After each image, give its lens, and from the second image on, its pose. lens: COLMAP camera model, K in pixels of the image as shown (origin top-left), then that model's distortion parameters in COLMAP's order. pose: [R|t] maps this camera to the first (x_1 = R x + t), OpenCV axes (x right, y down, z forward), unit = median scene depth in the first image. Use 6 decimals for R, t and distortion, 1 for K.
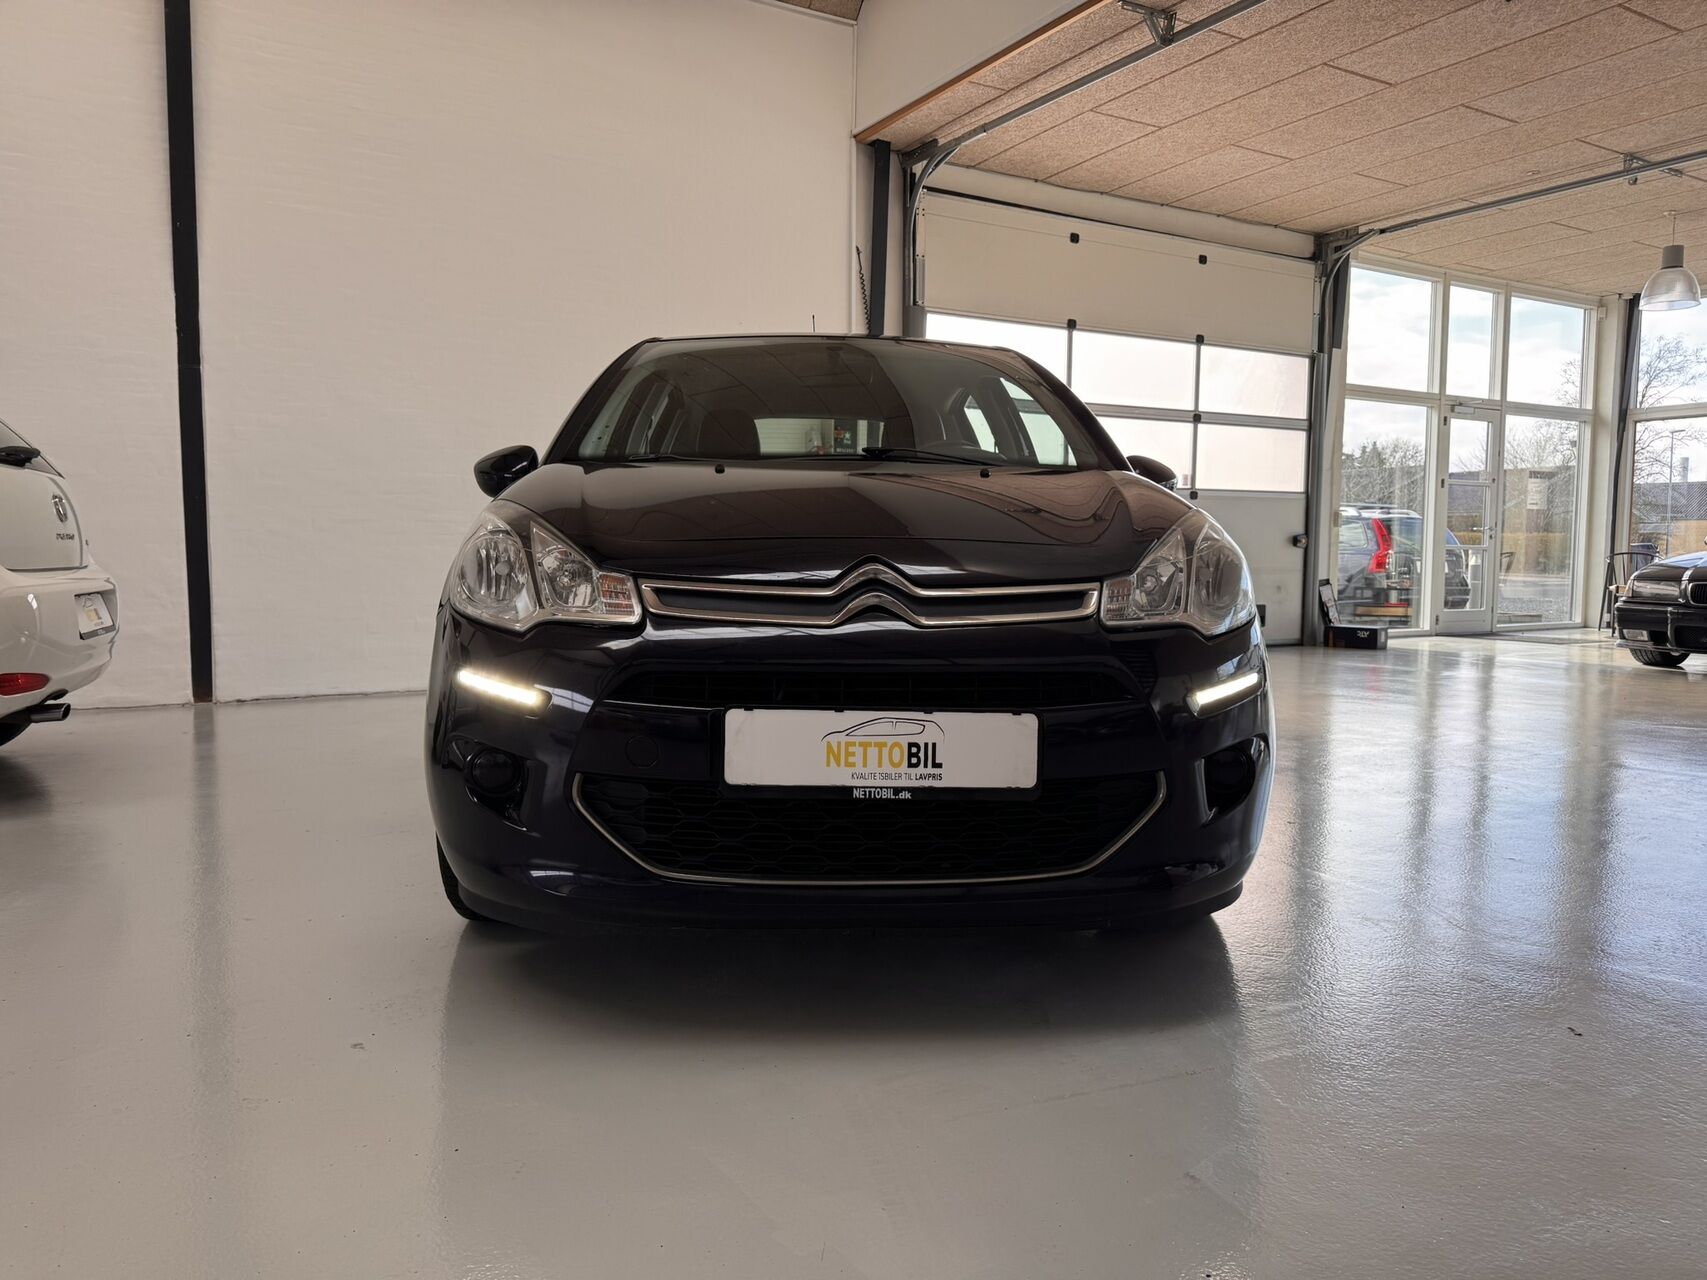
lens RADIAL K [[1201.5, 0, 853.5], [0, 1201.5, 640.0], [0, 0, 1]] dist [-0.005246, -0.007916]
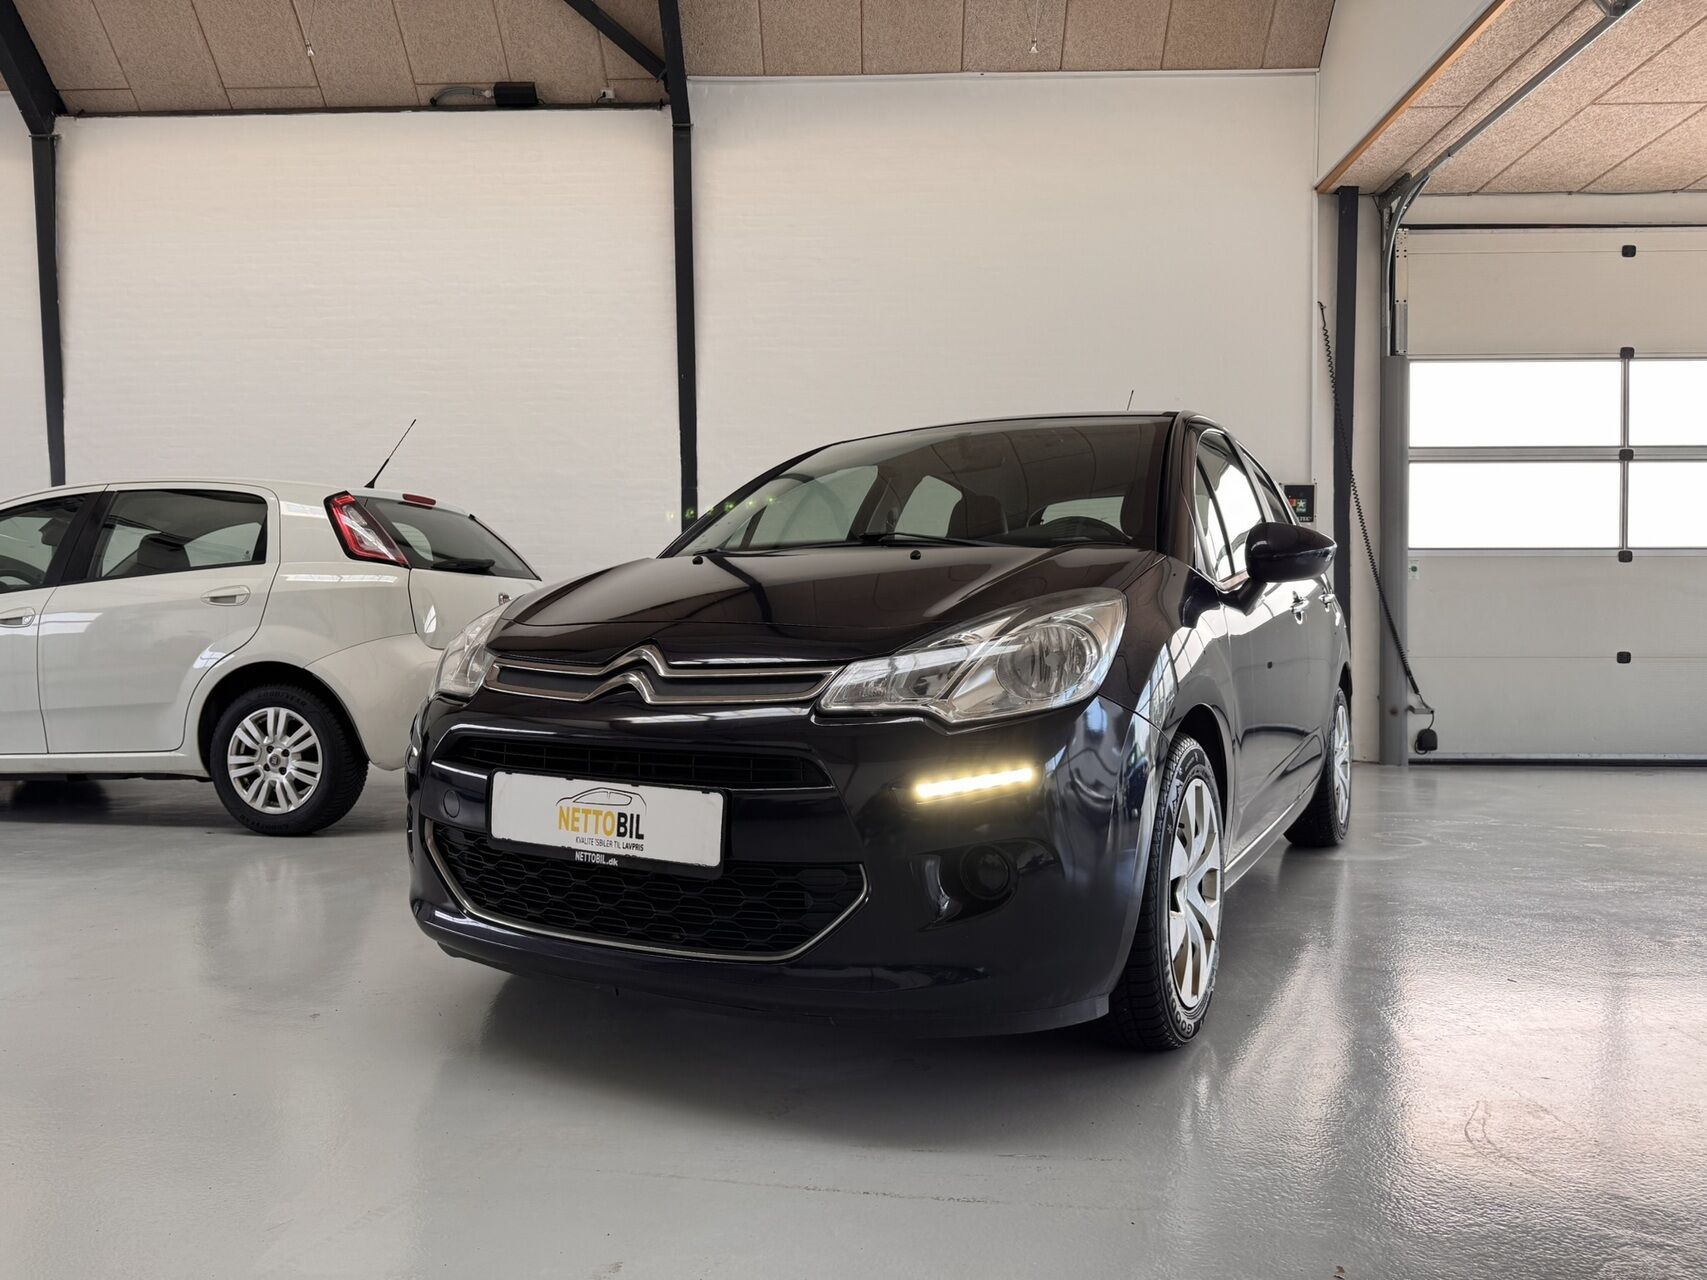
lens RADIAL K [[1163.8, 0, 872.2], [0, 1163.8, 649.2], [0, 0, 1]] dist [-0.002423, -0.003847]
pose [[0.859334, 0.000103, -0.511414, 0.183624], [-0.026763, 0.998639, -0.044768, -0.004569], [0.510714, 0.052157, 0.858167, 0.053380]]
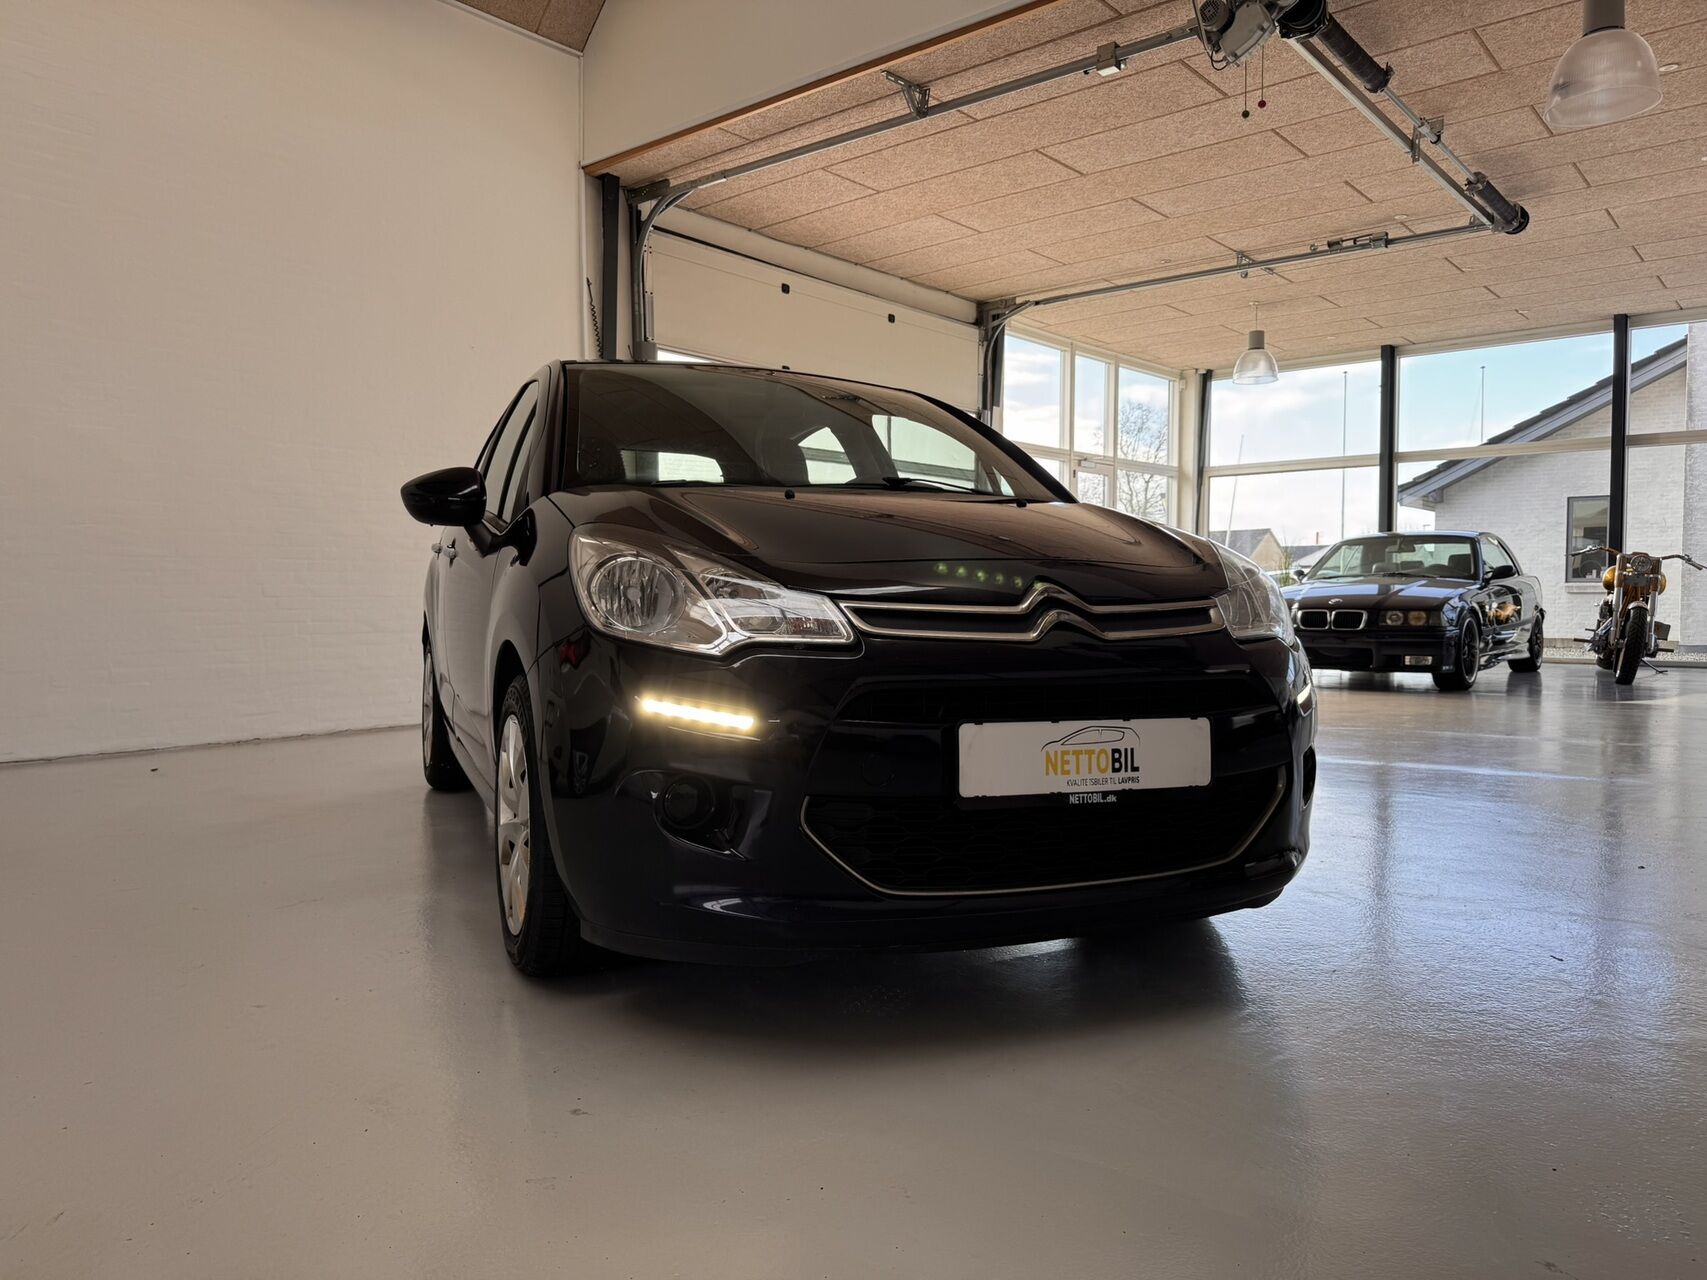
lens RADIAL K [[1174.6, 0, 853.5], [0, 1174.6, 640.0], [0, 0, 1]] dist [0.127600, -0.301555]
pose [[0.945843, -0.018187, 0.324114, -0.122587], [0.028984, 0.999173, -0.028516, 0.002822], [-0.323327, 0.036366, 0.945588, 0.018061]]
